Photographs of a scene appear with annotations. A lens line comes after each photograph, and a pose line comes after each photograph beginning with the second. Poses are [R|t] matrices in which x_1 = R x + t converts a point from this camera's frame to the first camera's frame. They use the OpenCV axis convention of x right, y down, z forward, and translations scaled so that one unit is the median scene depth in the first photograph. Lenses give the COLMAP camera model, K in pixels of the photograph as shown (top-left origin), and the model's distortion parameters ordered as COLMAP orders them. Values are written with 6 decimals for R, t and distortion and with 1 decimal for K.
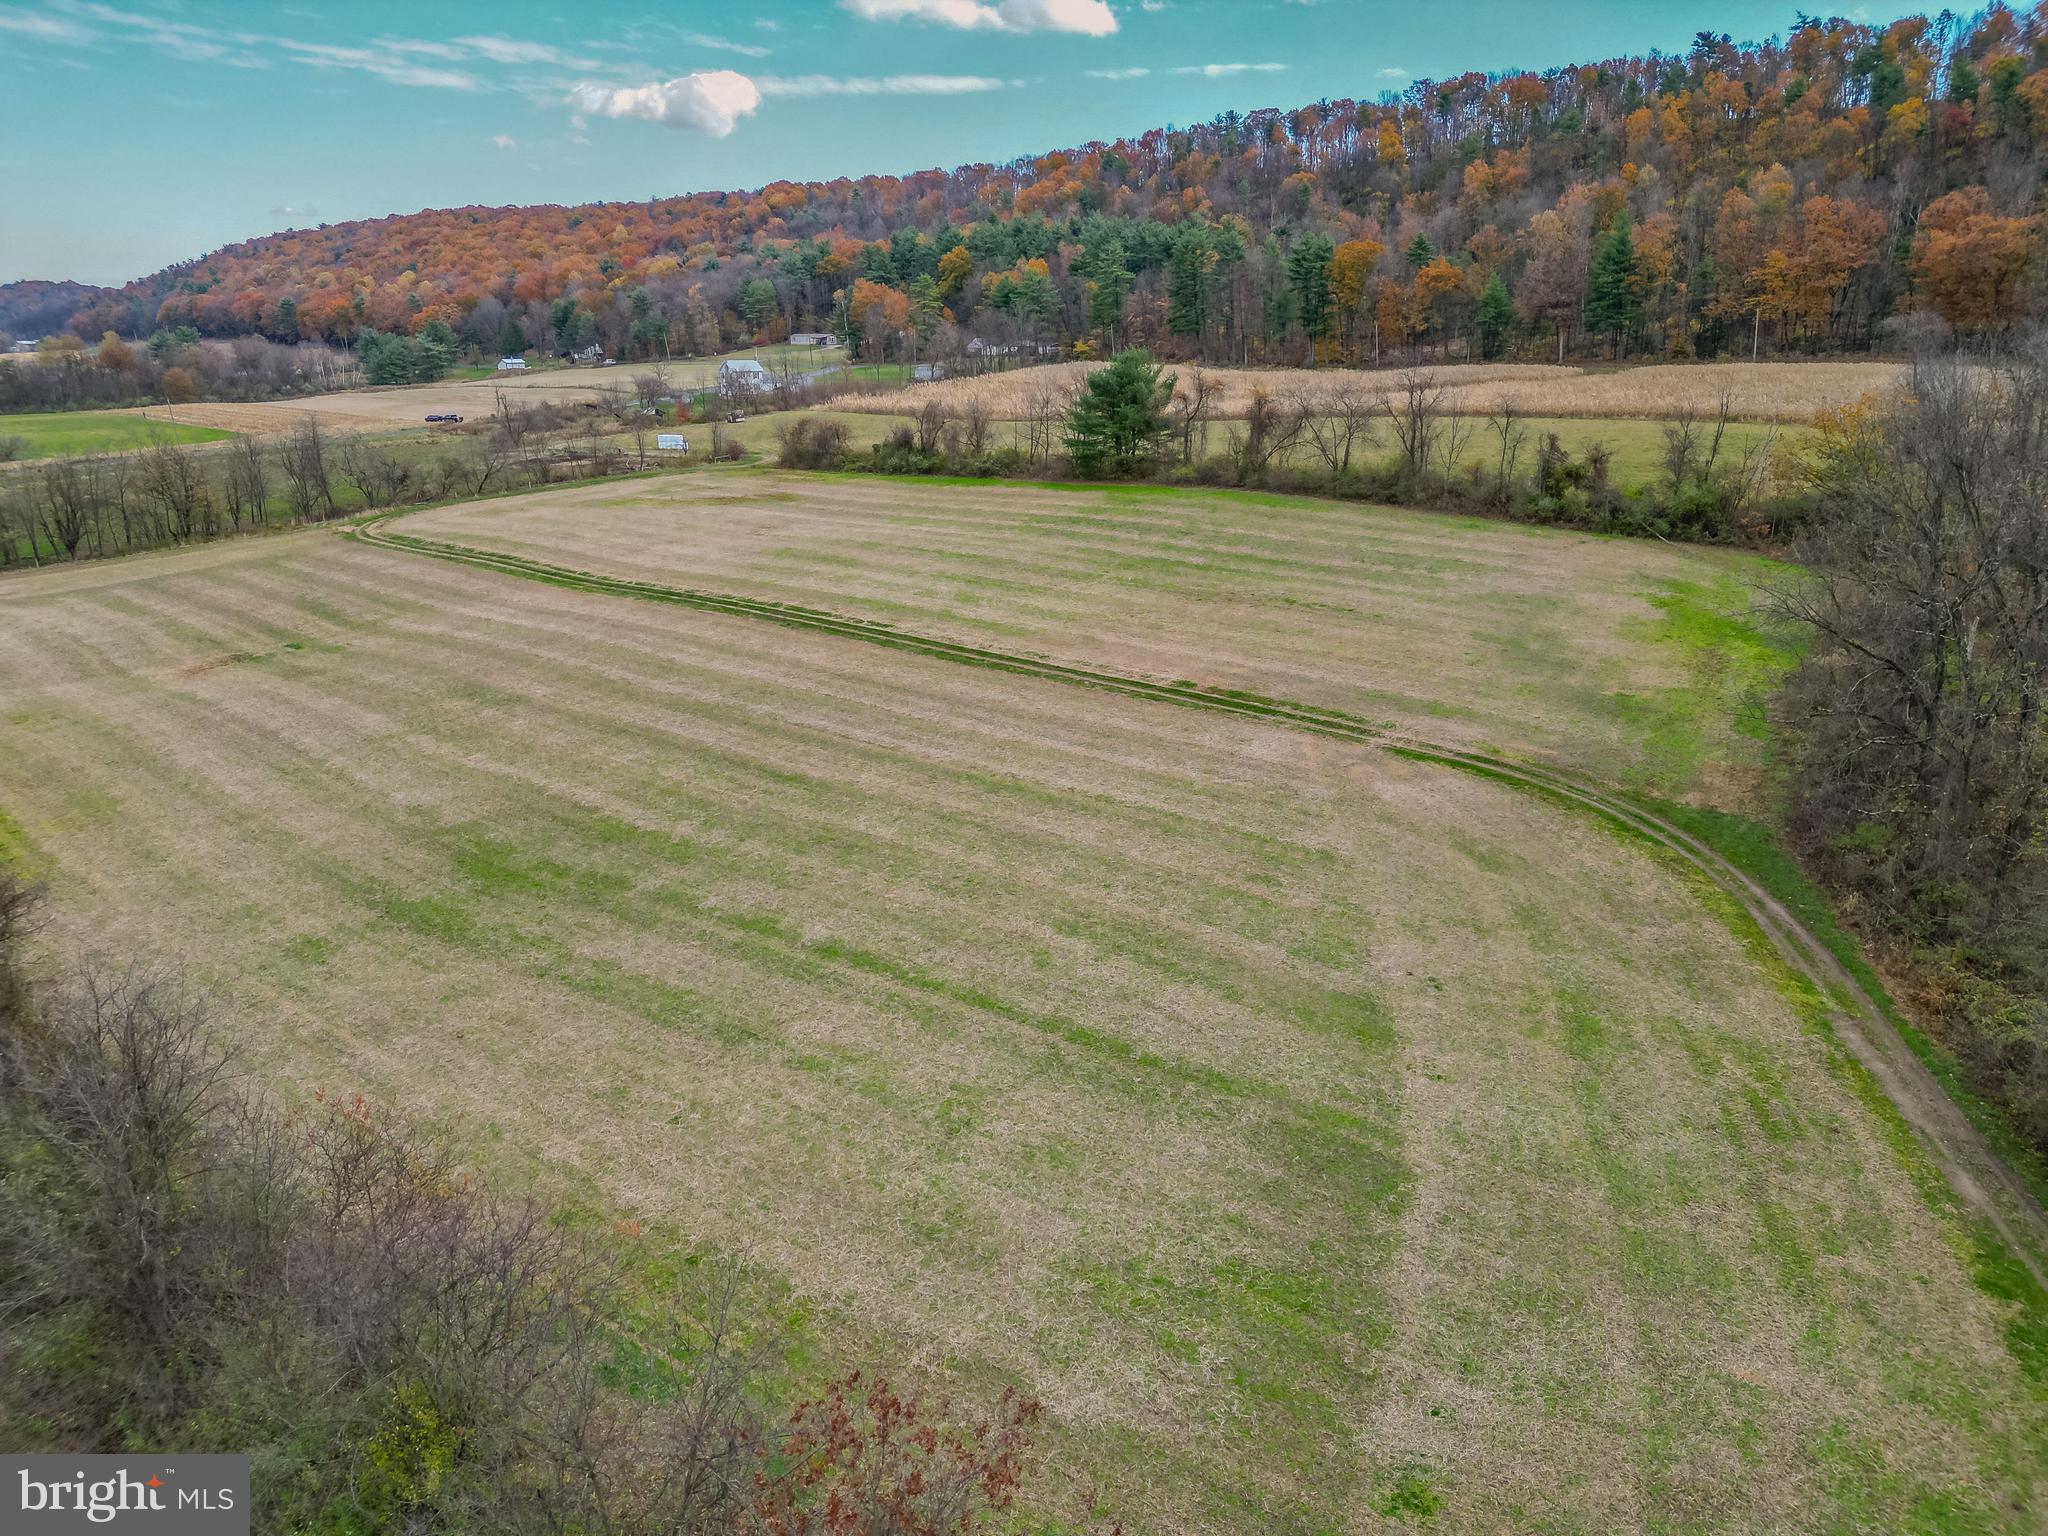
lens RADIAL K [[1434.9, 0, 1024.0], [0, 1434.9, 768.0], [0, 0, 1]] dist [0.071085, -0.079011]
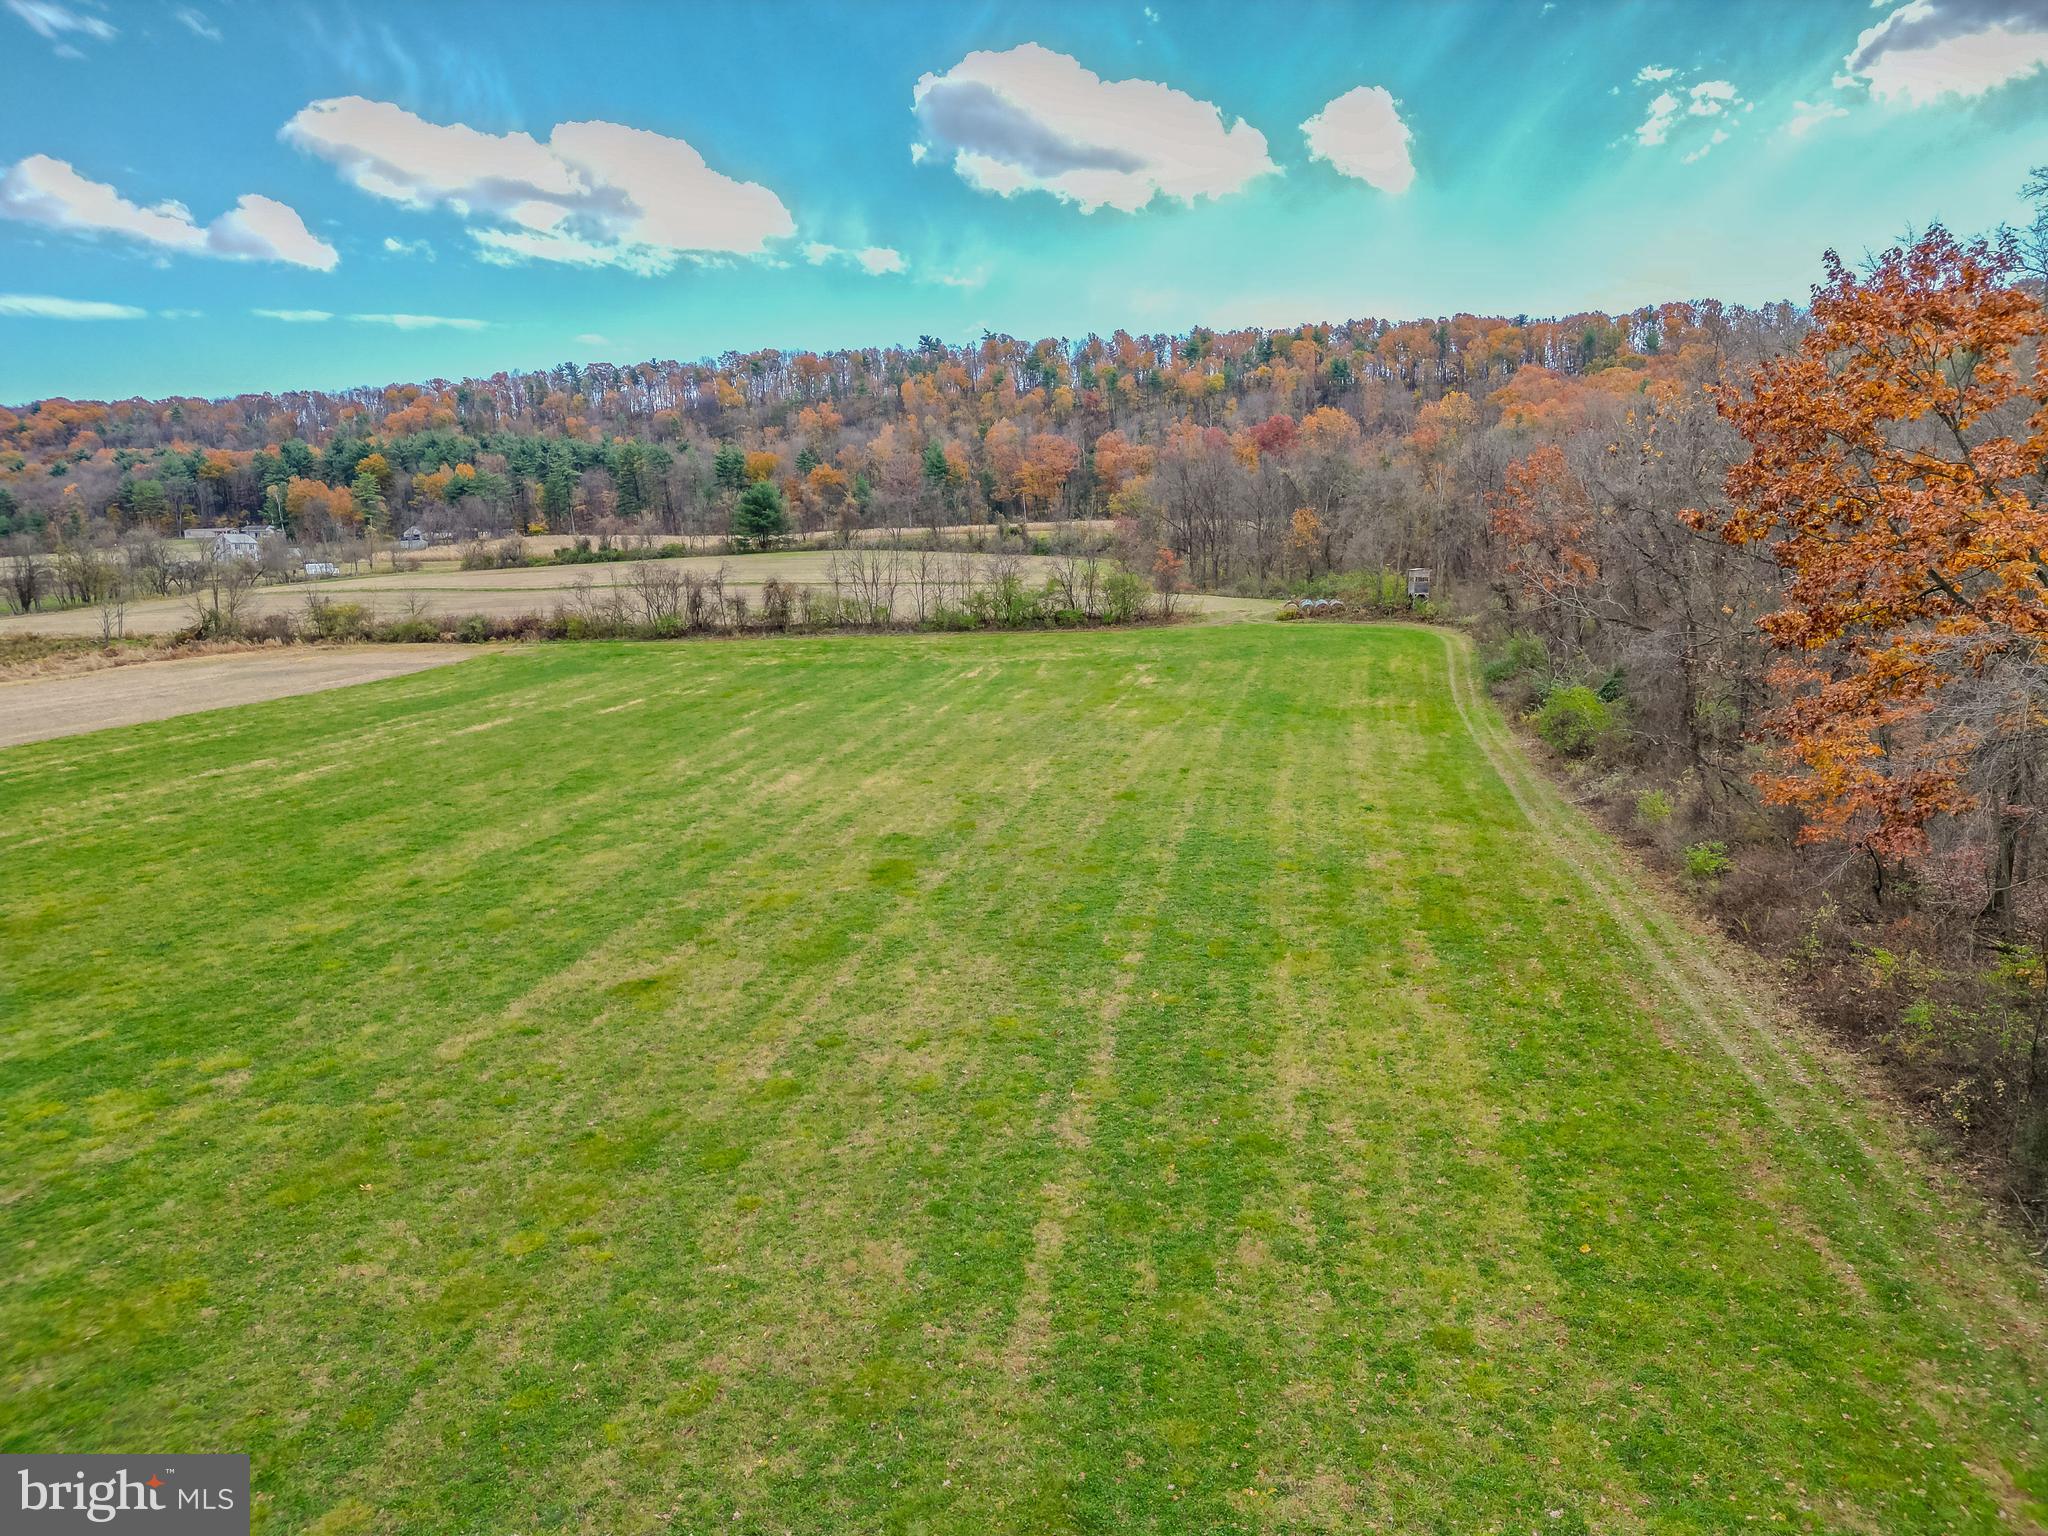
lens RADIAL K [[1481.0, 0, 1024.0], [0, 1481.0, 768.0], [0, 0, 1]] dist [0.003350, 0.004218]
pose [[0.869041, -0.064468, 0.490523, -0.259496], [0.144264, 0.981407, -0.126604, 0.156362], [-0.473240, 0.180788, 0.862183, -0.317566]]
